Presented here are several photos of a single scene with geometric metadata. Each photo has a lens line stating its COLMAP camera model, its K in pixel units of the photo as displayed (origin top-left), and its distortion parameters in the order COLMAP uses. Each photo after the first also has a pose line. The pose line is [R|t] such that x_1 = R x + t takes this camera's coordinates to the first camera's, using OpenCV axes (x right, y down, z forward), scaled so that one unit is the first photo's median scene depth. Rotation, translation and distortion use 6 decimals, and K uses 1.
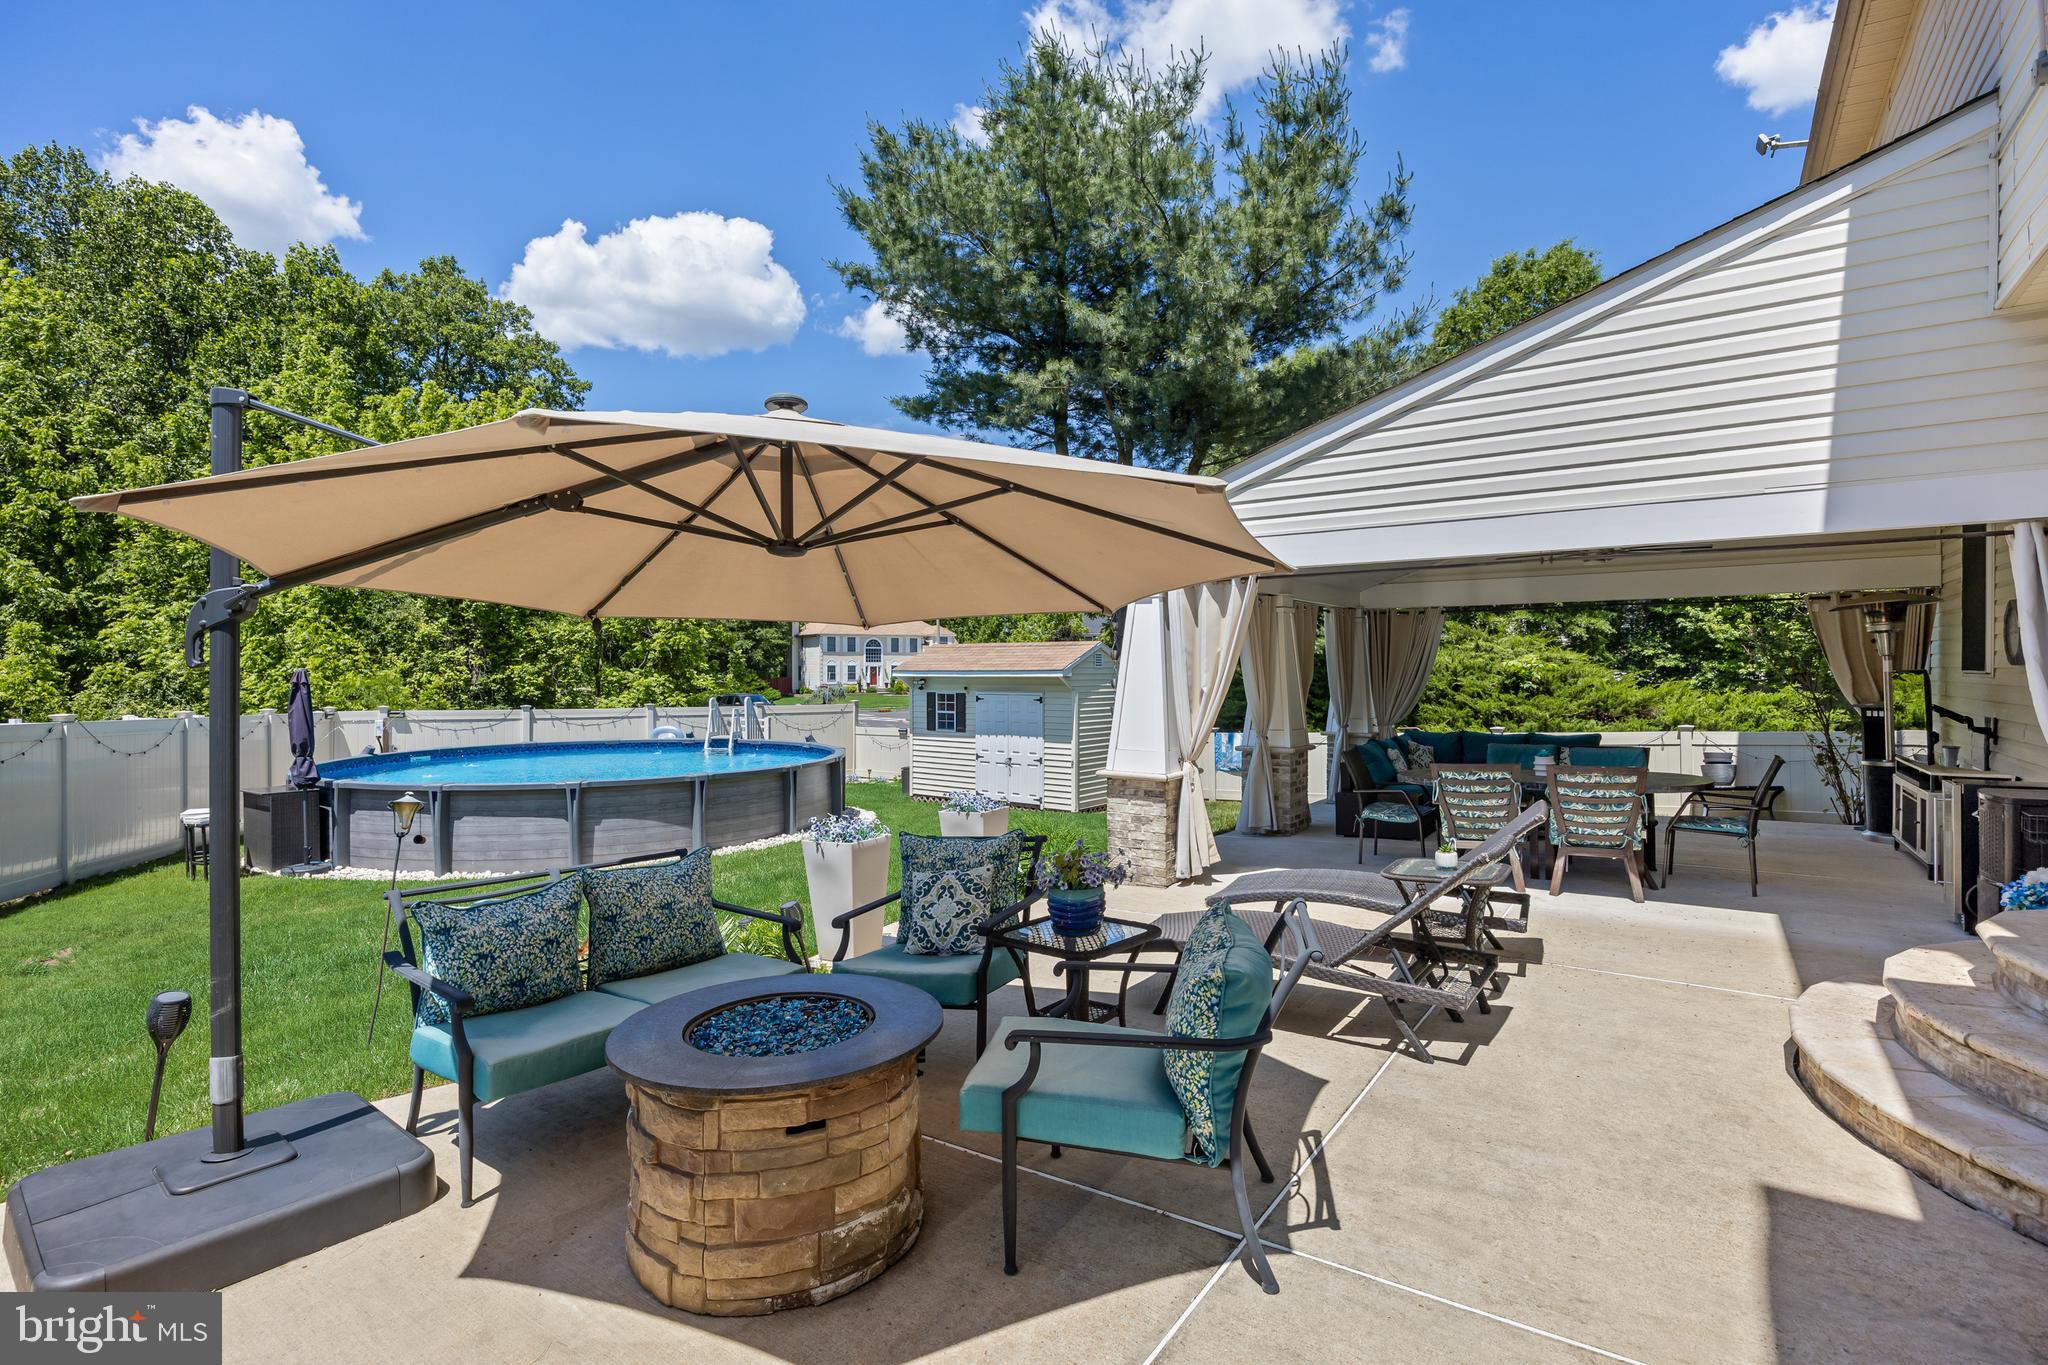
lens RADIAL K [[958.5, 0, 1024.0], [0, 958.5, 682.5], [0, 0, 1]] dist [-0.021258, -0.000515]
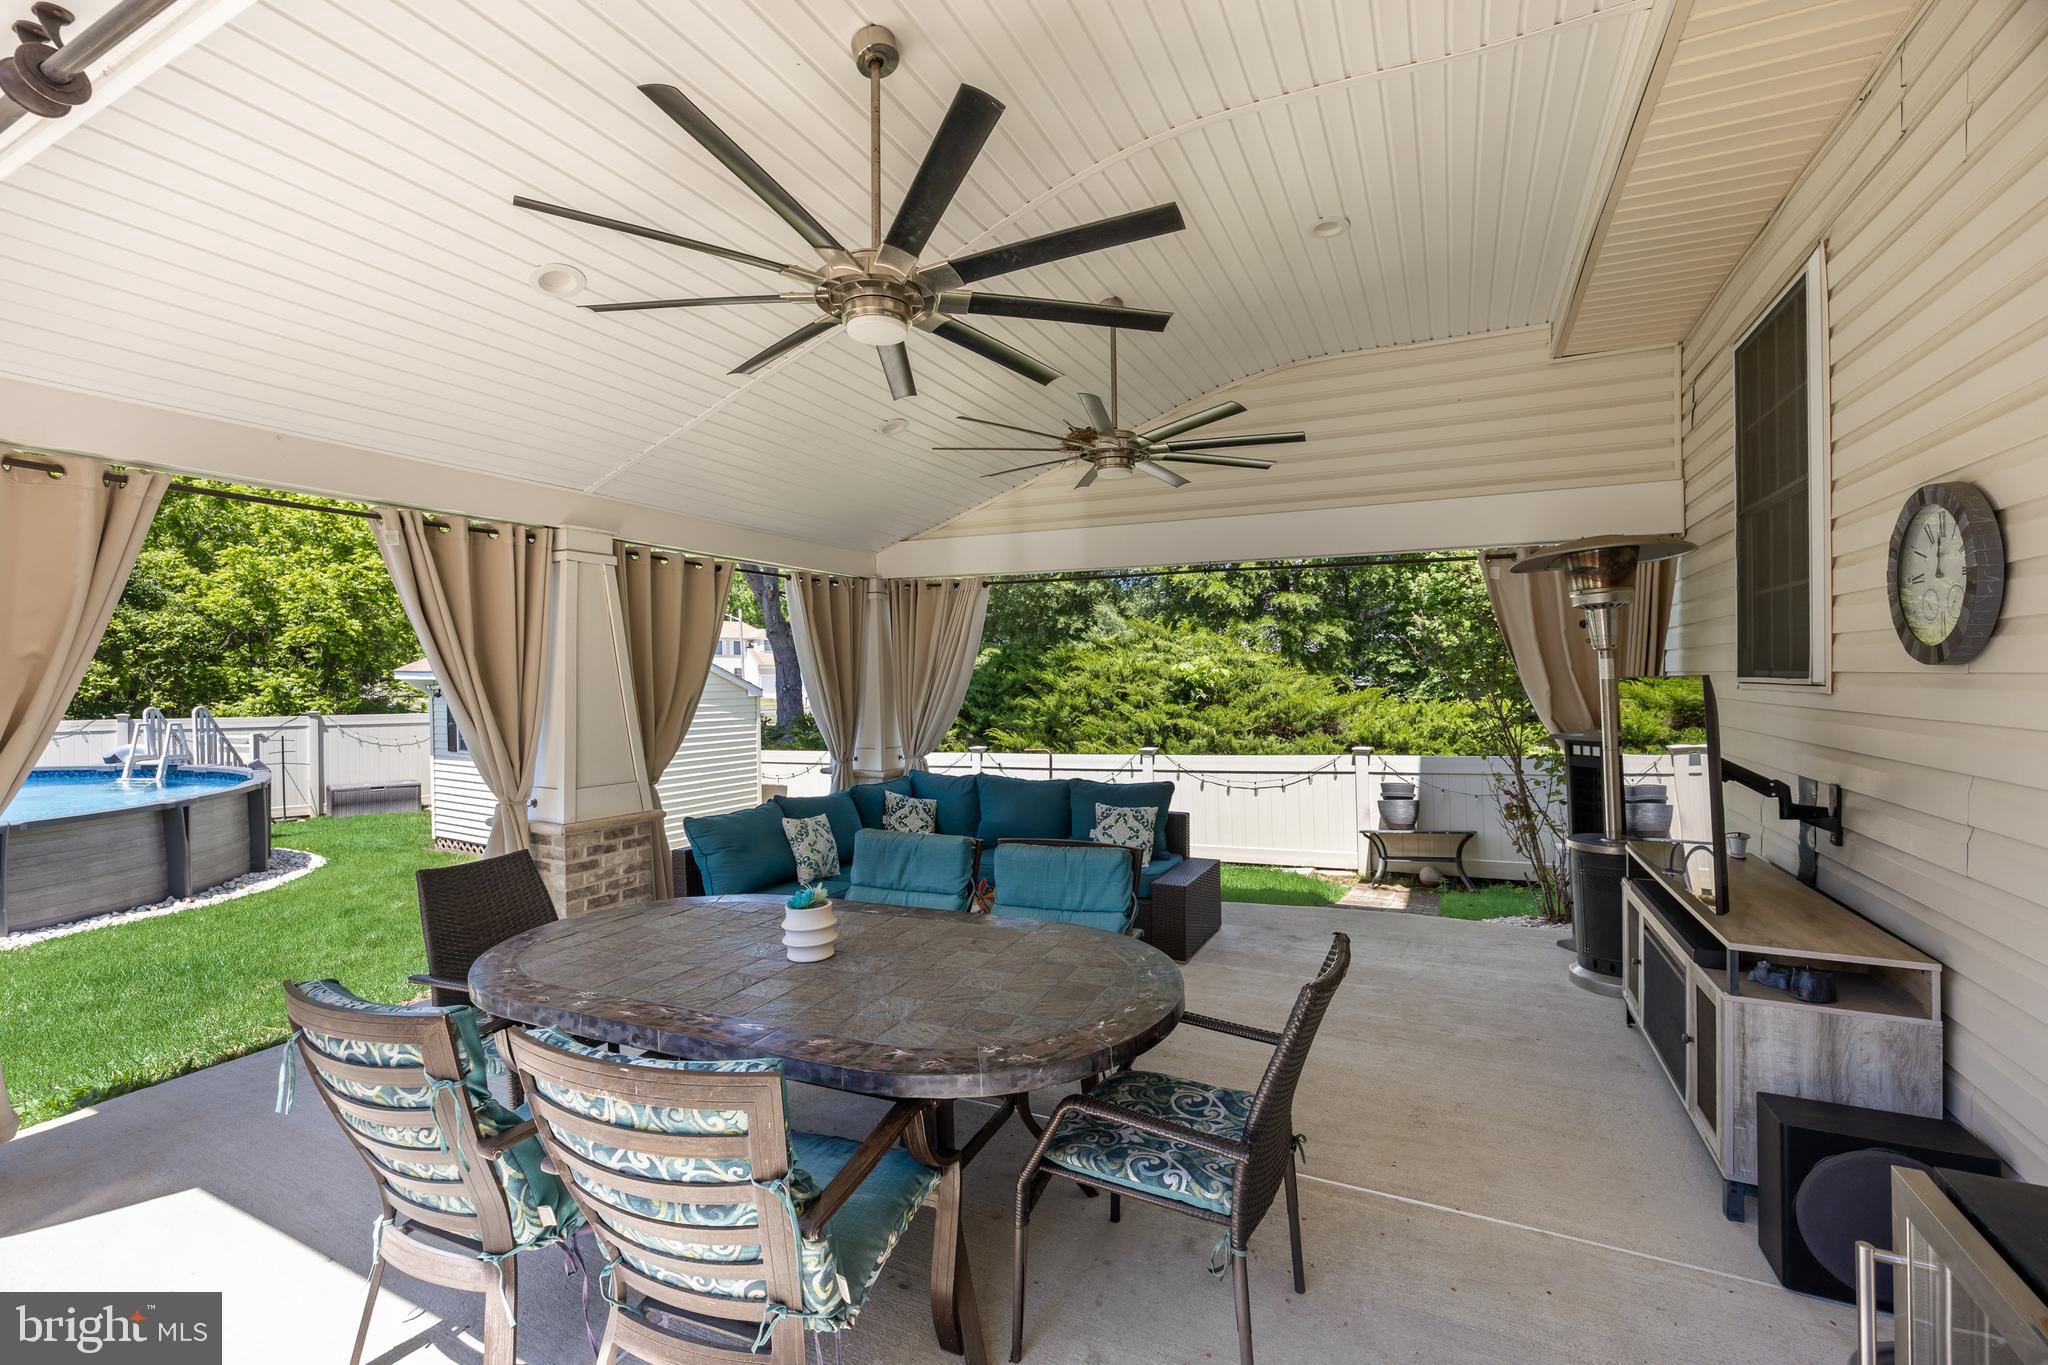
lens RADIAL K [[881.1, 0, 1026.6], [0, 881.1, 655.5], [0, 0, 1]] dist [-0.036362, 0.000100]
pose [[0.984697, 0.008111, 0.174086, 0.268878], [-0.002256, 0.999426, -0.033804, -0.003909], [-0.174260, 0.032894, 0.984150, 0.303965]]
